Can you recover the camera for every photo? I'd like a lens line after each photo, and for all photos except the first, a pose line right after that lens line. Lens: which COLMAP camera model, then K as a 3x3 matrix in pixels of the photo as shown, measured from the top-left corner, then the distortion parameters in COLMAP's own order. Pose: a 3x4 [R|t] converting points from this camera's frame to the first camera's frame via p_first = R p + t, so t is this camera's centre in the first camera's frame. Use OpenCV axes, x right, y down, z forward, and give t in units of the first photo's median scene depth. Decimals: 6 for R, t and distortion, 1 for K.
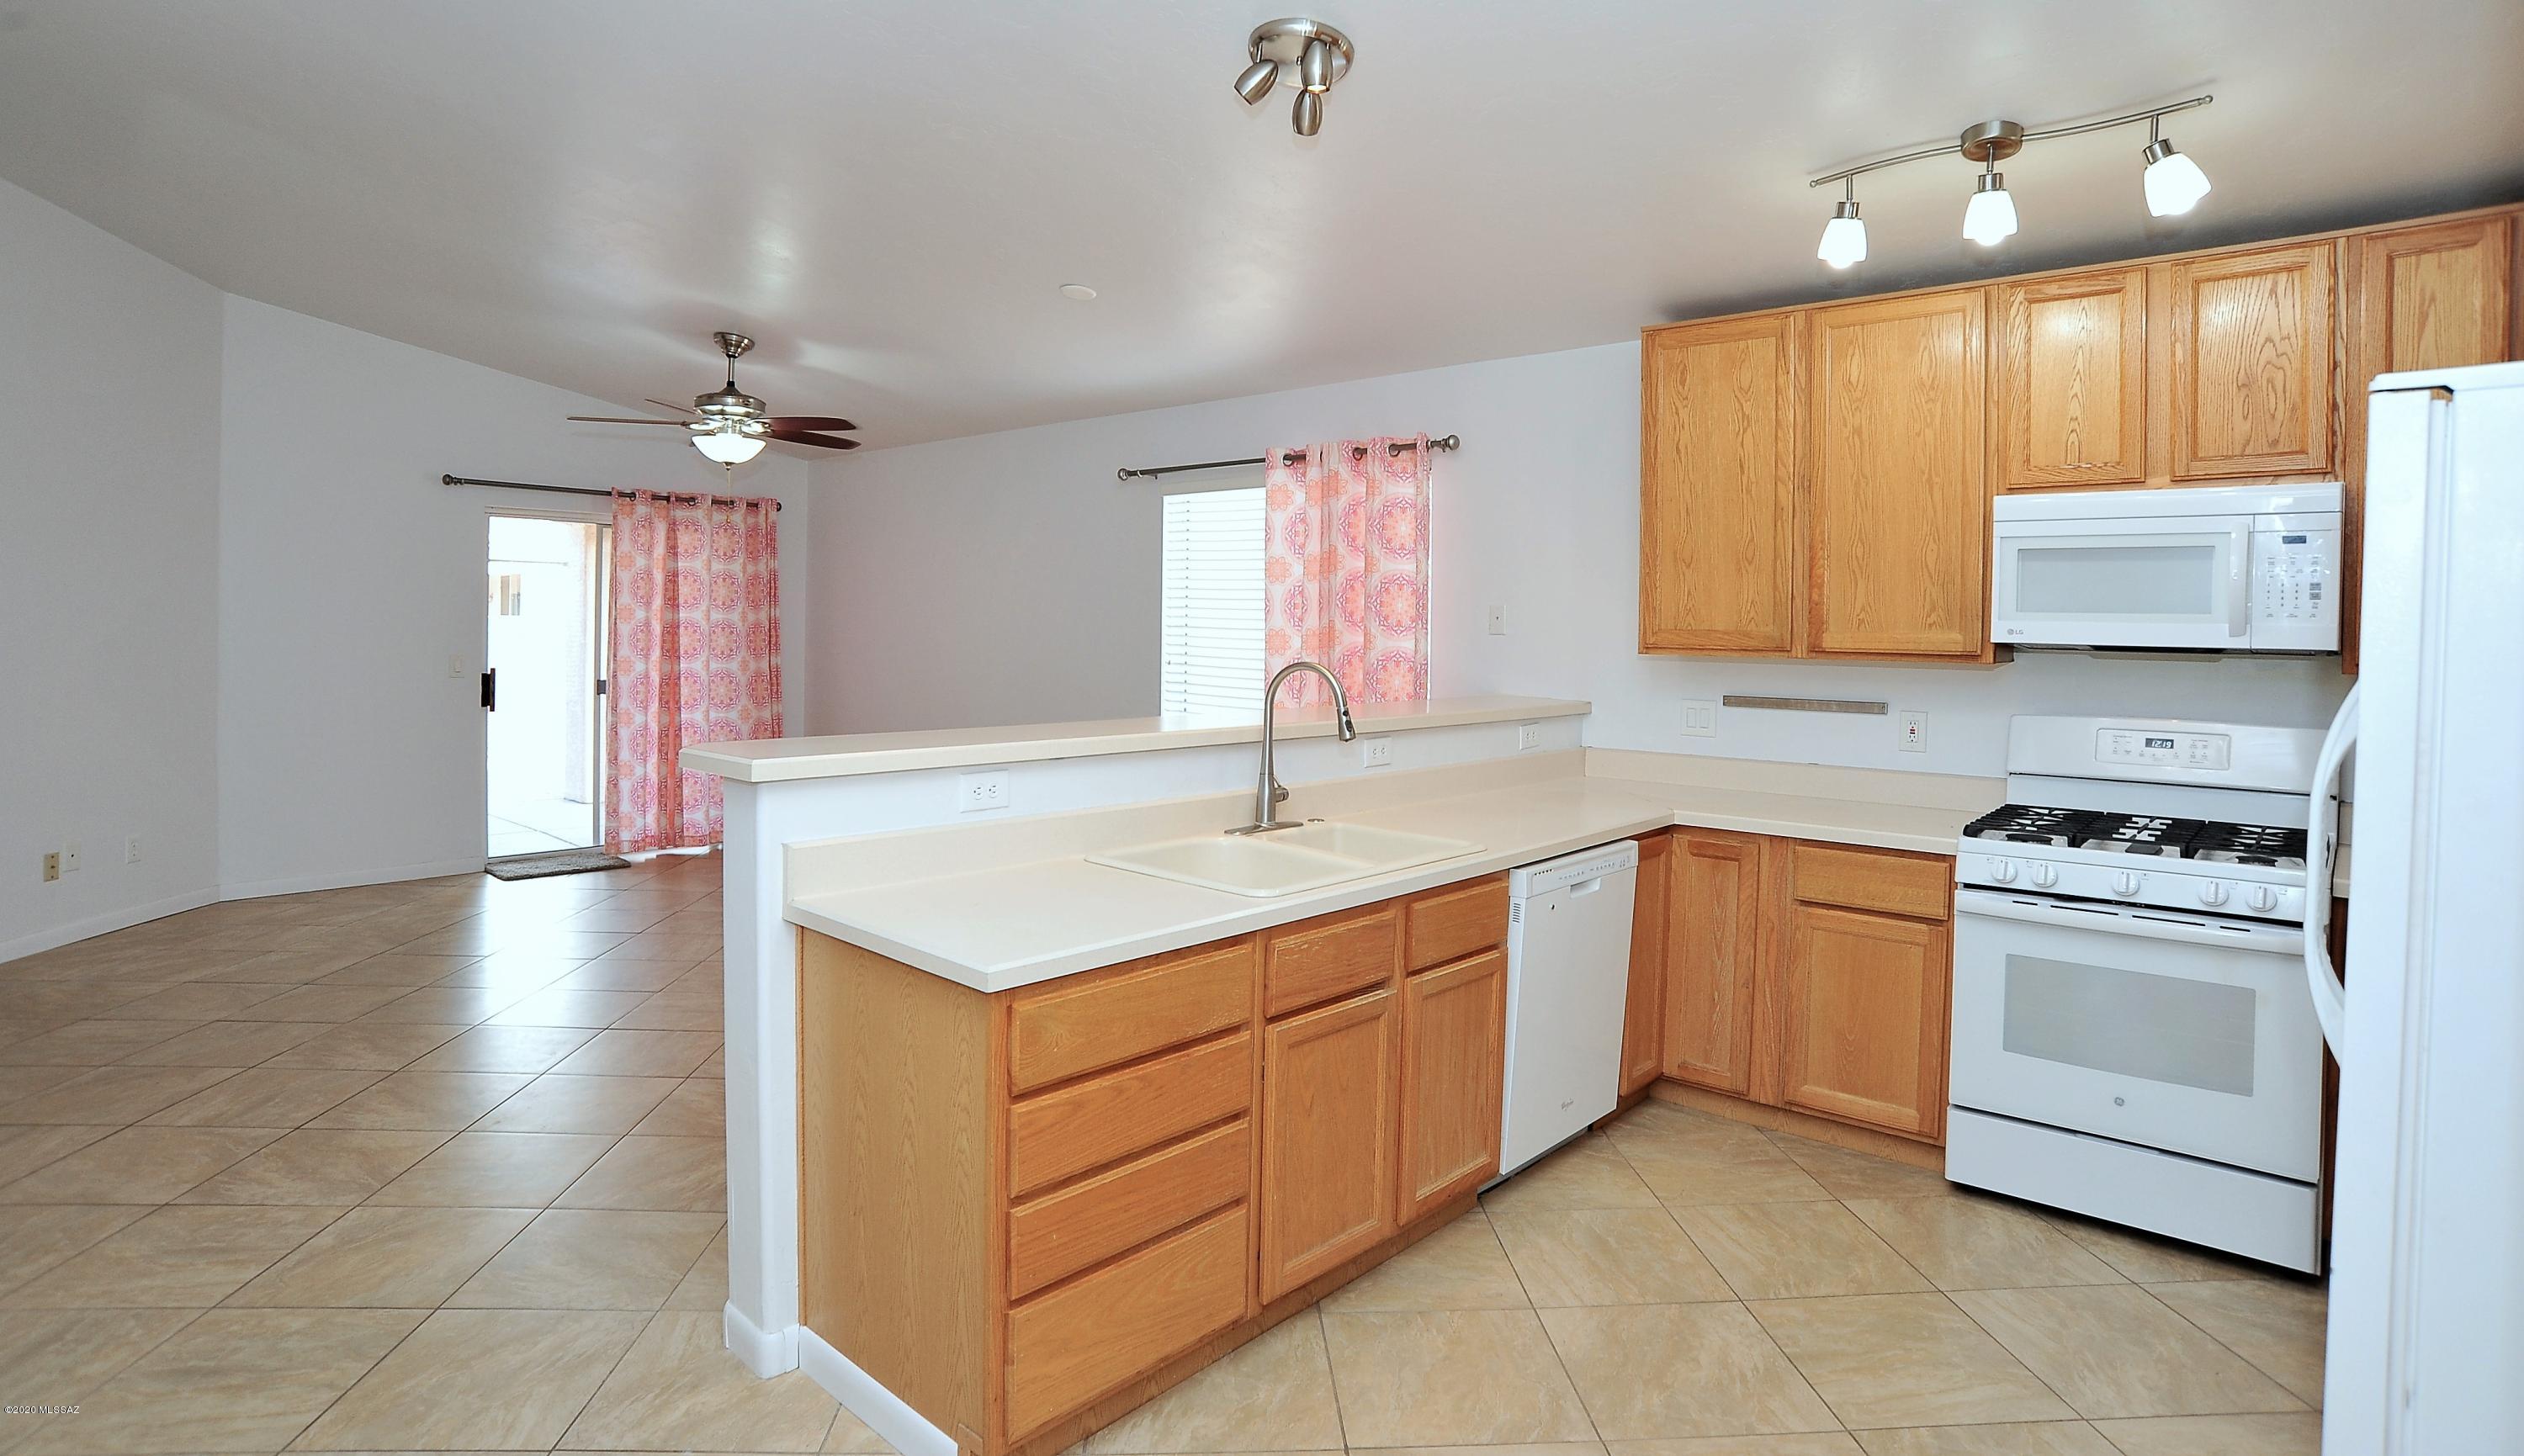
lens RADIAL K [[1304.8, 0, 1243.9], [0, 1304.8, 642.5], [0, 0, 1]] dist [-0.108485, 0.055768]
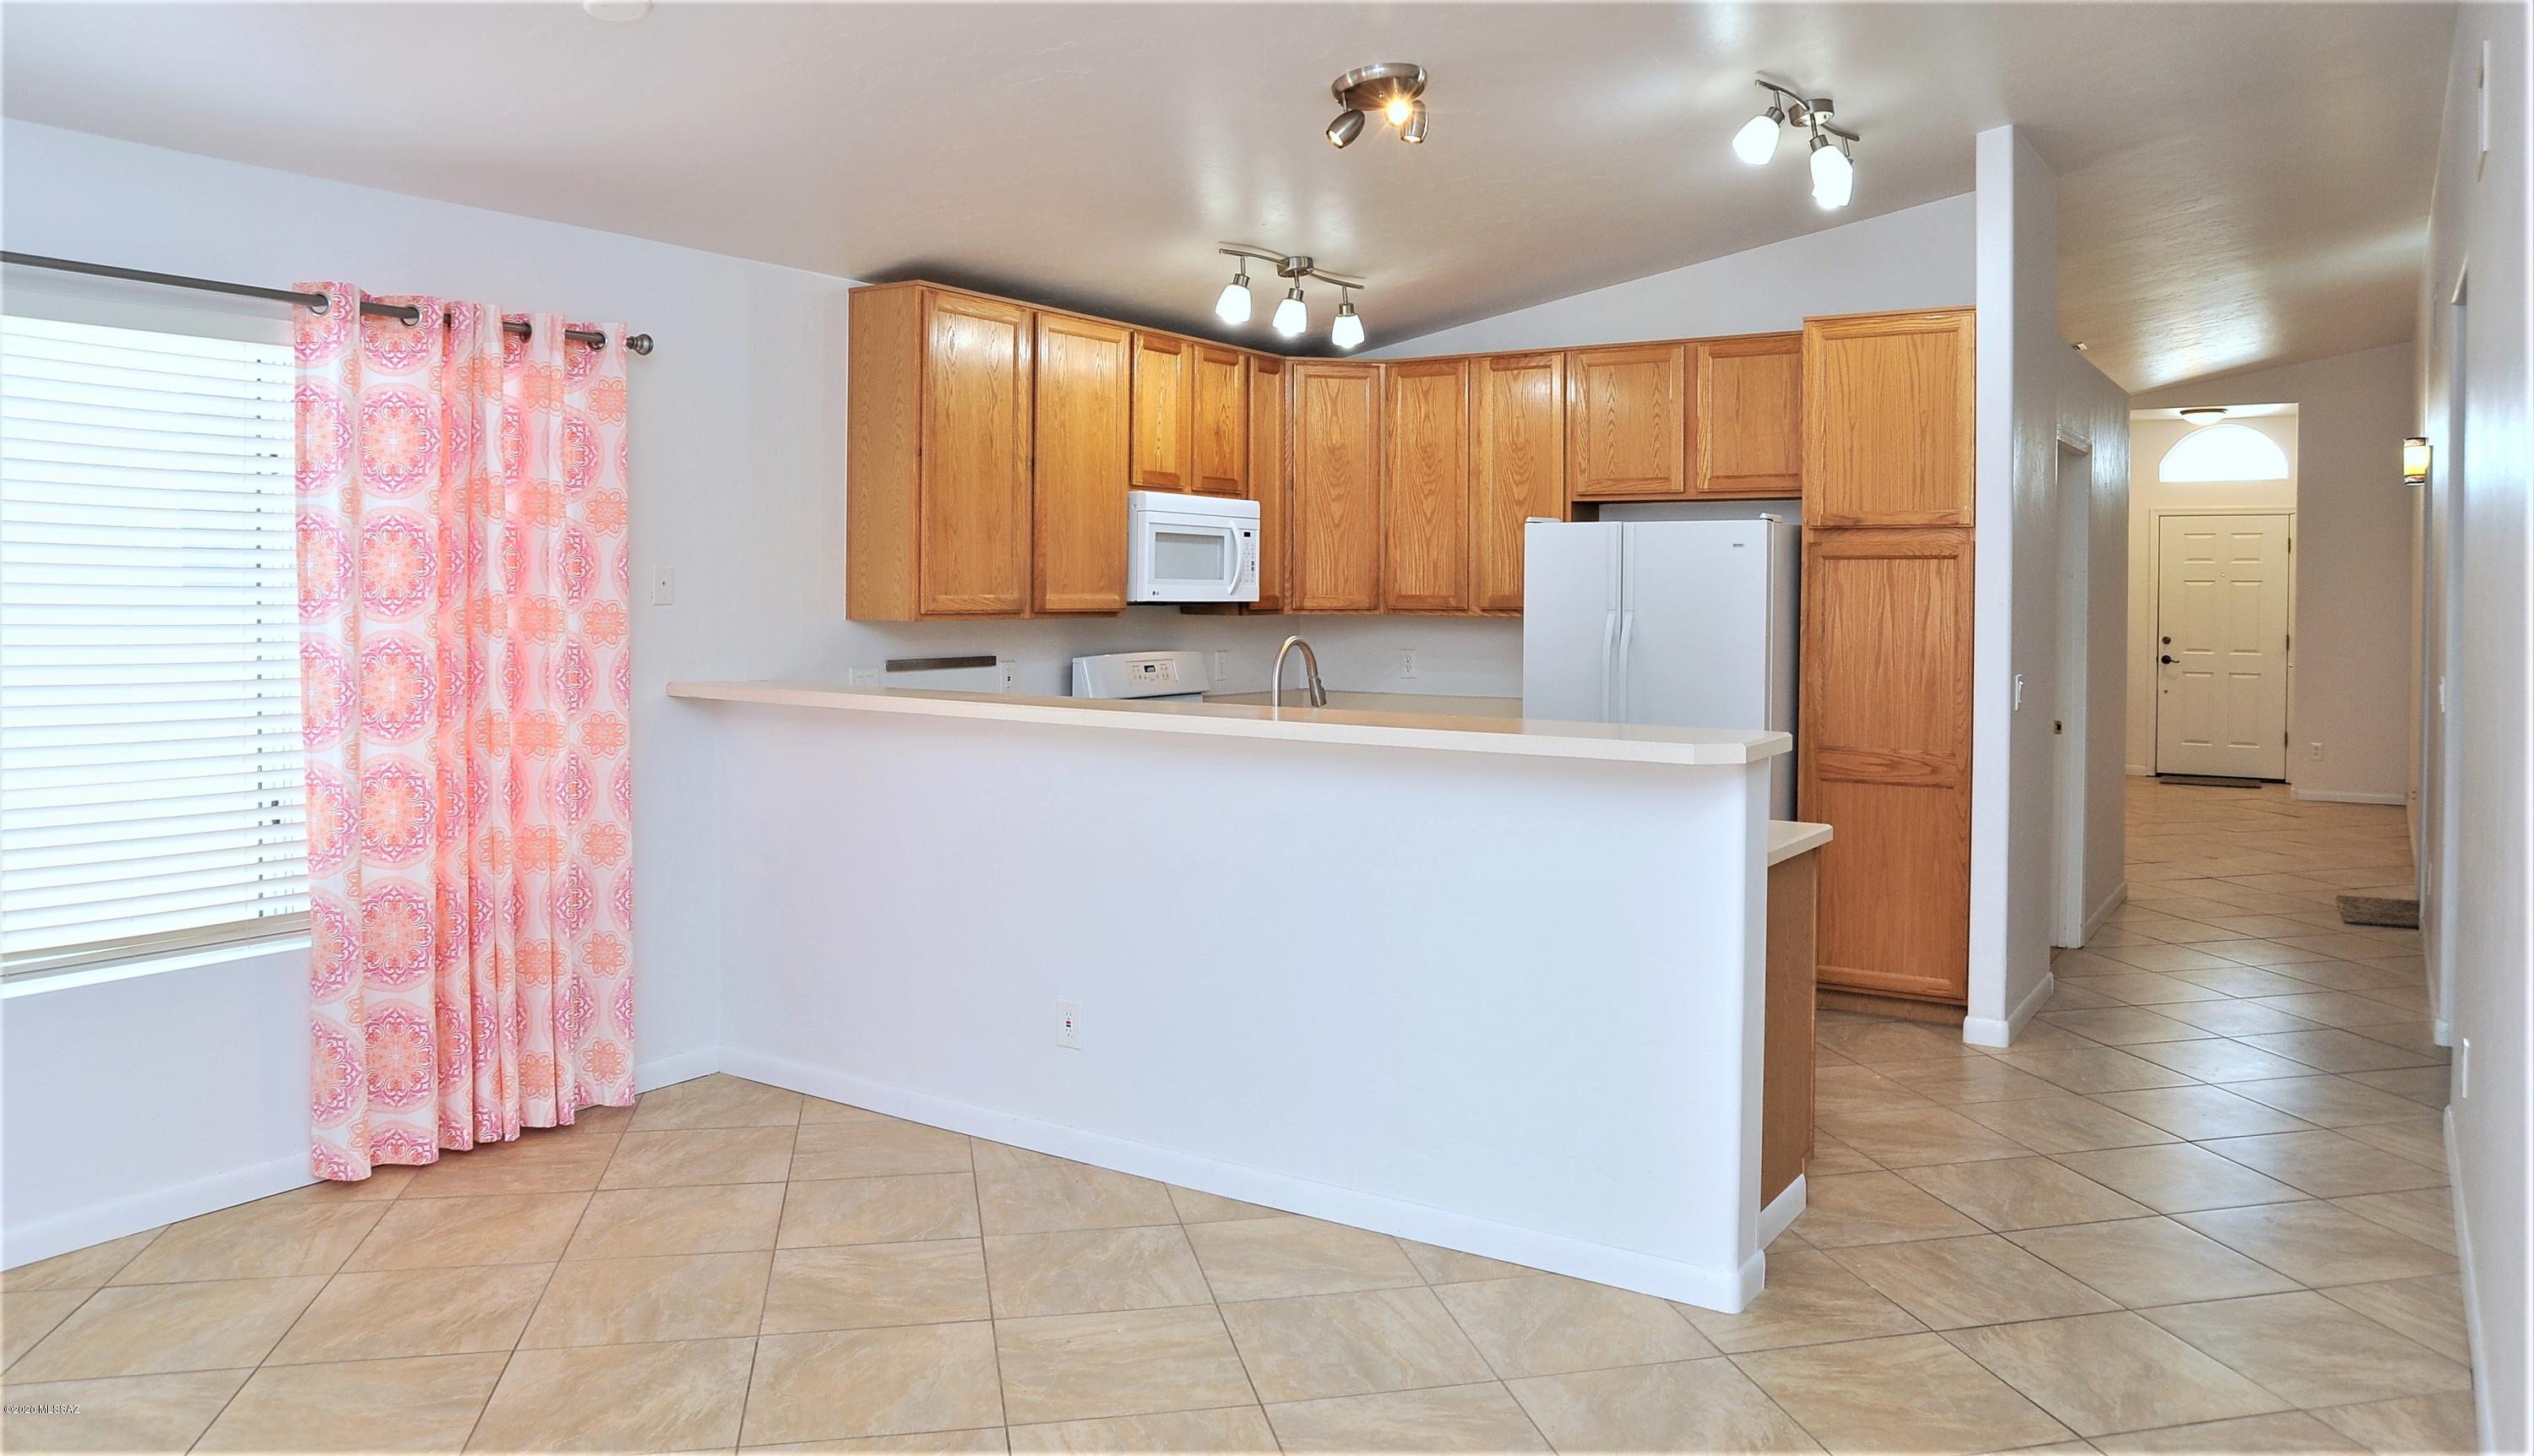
lens RADIAL K [[1771.8, 0, 1317.2], [0, 1771.8, 640.3], [0, 0, 1]] dist [-0.047647, 0.002505]
pose [[-0.185316, -0.046725, 0.981567, -1.201313], [0.004205, 0.998822, 0.048341, -0.045970], [-0.982670, 0.013086, -0.184901, 1.099467]]
